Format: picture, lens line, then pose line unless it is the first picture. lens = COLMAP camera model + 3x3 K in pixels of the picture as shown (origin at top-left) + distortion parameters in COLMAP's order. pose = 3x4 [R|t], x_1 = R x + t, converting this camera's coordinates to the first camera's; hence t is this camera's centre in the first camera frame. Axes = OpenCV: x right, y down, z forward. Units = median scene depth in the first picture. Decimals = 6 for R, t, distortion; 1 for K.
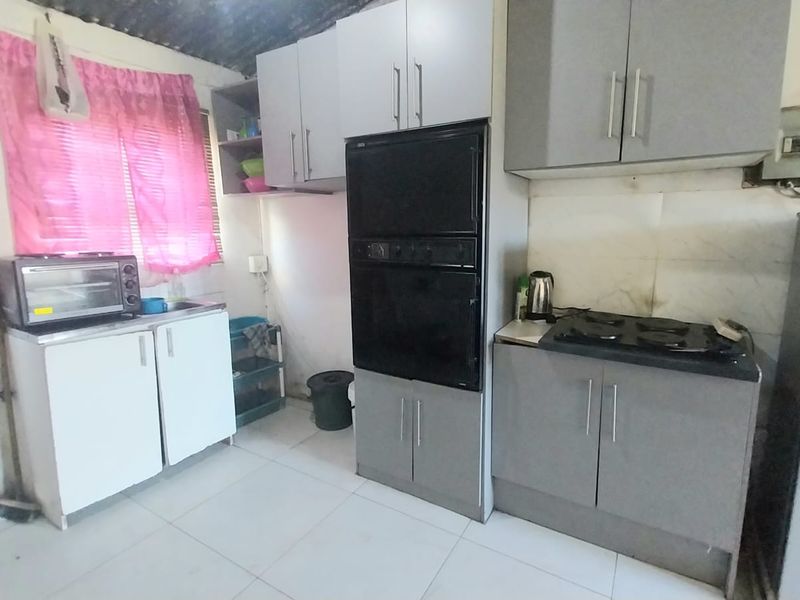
lens RADIAL K [[426.0, 0, 400.0], [0, 426.0, 300.0], [0, 0, 1]] dist [0.004225, -0.000767]
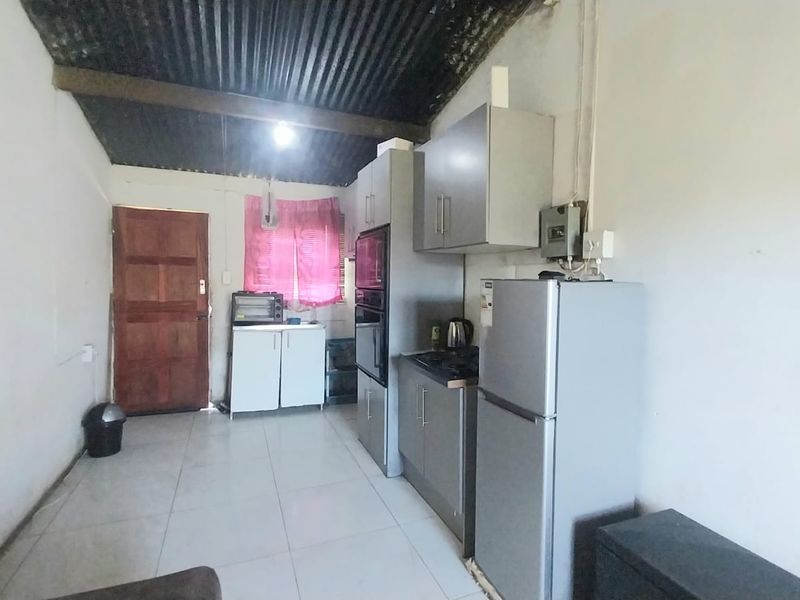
lens RADIAL K [[426.0, 0, 400.0], [0, 426.0, 300.0], [0, 0, 1]] dist [0.004225, -0.000767]
pose [[0.797860, 0.054047, -0.600415, 0.937528], [-0.128542, 0.988321, -0.081848, 0.013723], [0.588979, 0.142482, 0.795489, -0.231602]]
